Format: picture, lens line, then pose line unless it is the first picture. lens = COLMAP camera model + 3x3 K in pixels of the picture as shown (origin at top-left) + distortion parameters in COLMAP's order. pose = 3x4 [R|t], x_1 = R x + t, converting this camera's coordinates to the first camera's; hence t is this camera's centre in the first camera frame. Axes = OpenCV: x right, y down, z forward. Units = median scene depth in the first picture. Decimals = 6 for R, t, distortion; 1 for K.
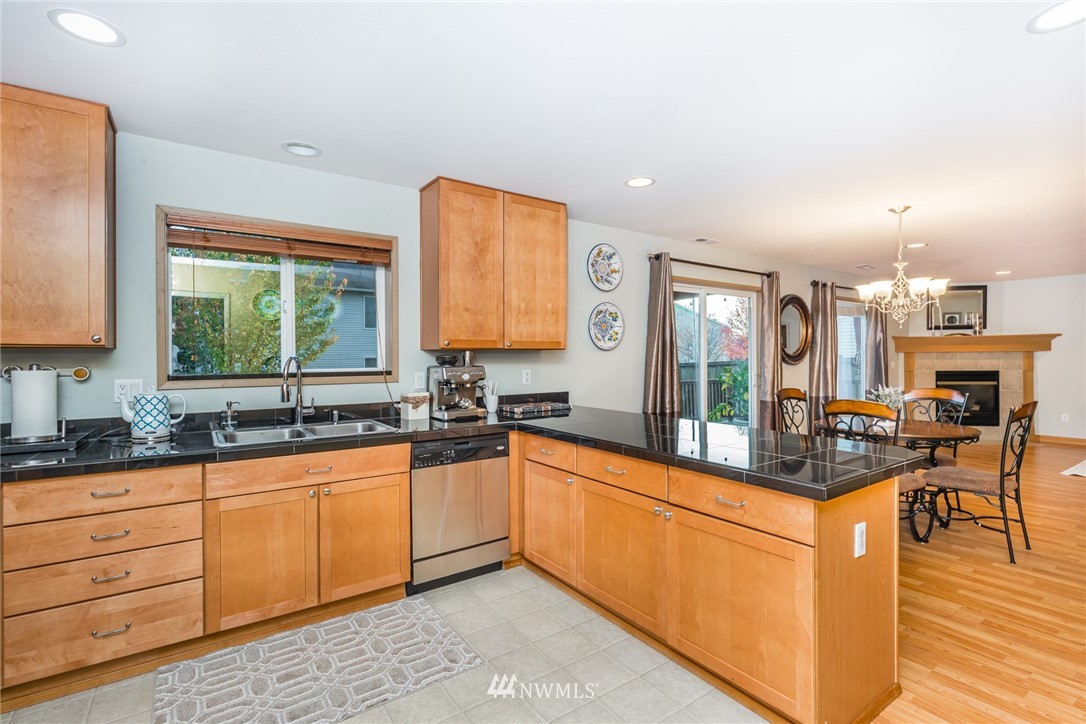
lens RADIAL K [[499.9, 0, 550.2], [0, 499.9, 361.9], [0, 0, 1]] dist [0.011467, -0.001444]
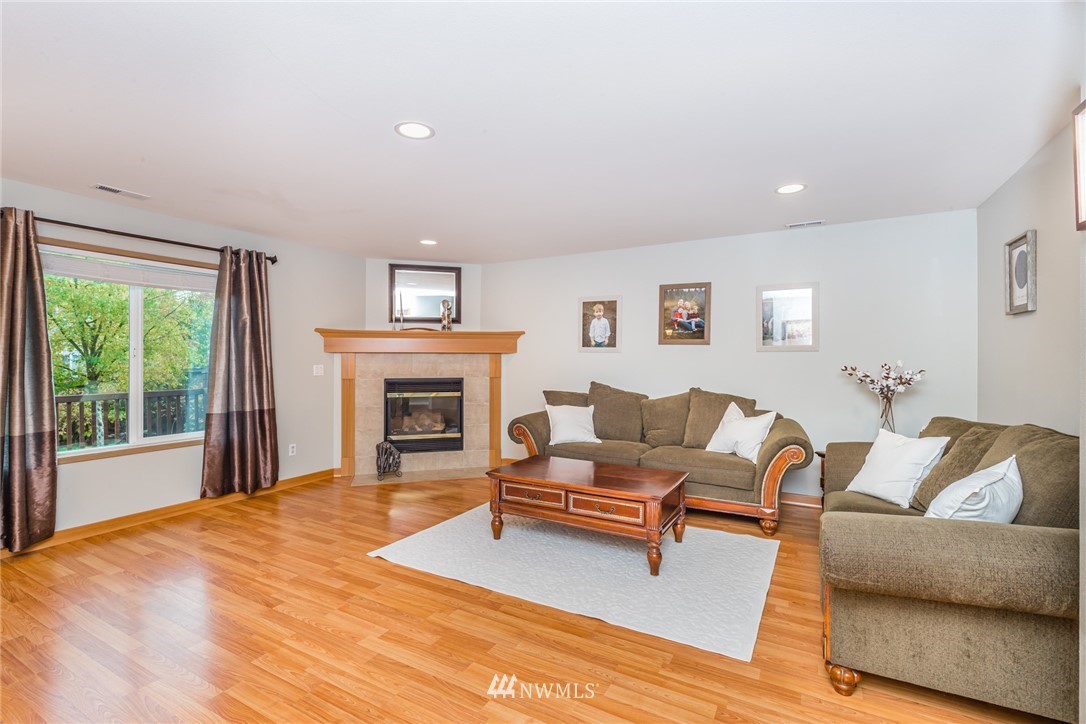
lens RADIAL K [[499.9, 0, 540.3], [0, 499.9, 360.9], [0, 0, 1]] dist [0.011467, -0.001444]
pose [[0.911923, 0.004541, 0.410337, 0.672367], [-0.006178, 0.999977, 0.002664, -0.011235], [-0.410316, -0.004964, 0.911930, 0.251483]]
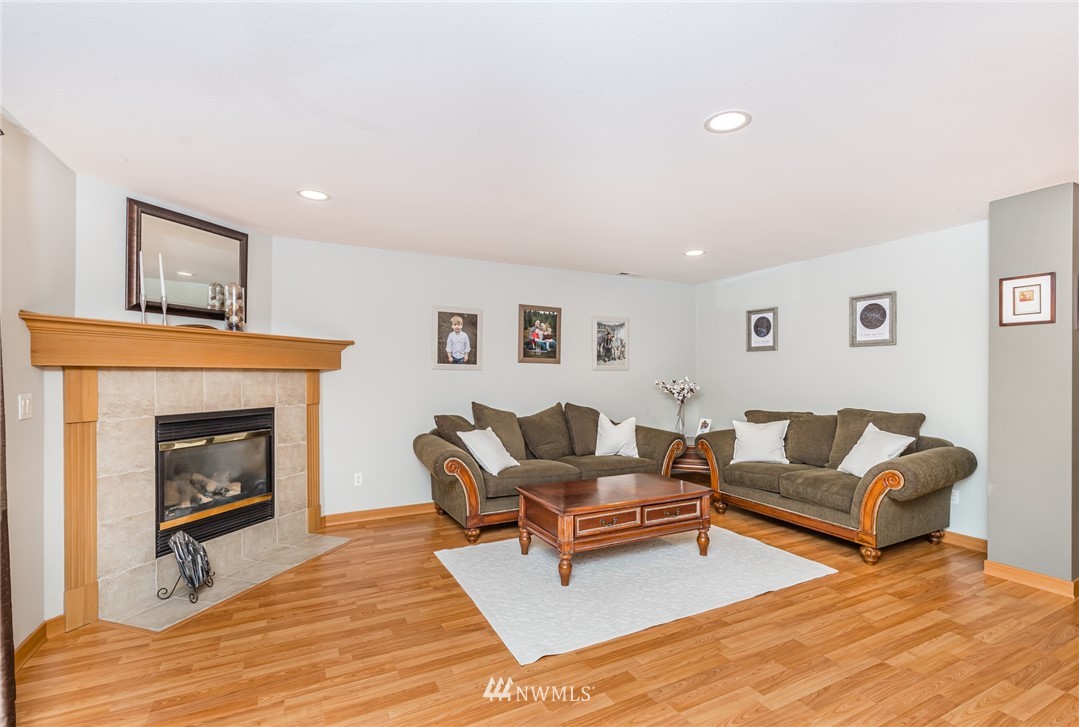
lens RADIAL K [[502.3, 0, 555.5], [0, 502.3, 377.6], [0, 0, 1]] dist [0.009612, -0.000650]
pose [[0.141614, 0.000644, 0.989922, 0.425893], [0.000633, 1.000000, -0.000741, -0.011275], [-0.989922, 0.000731, 0.141613, 0.640031]]
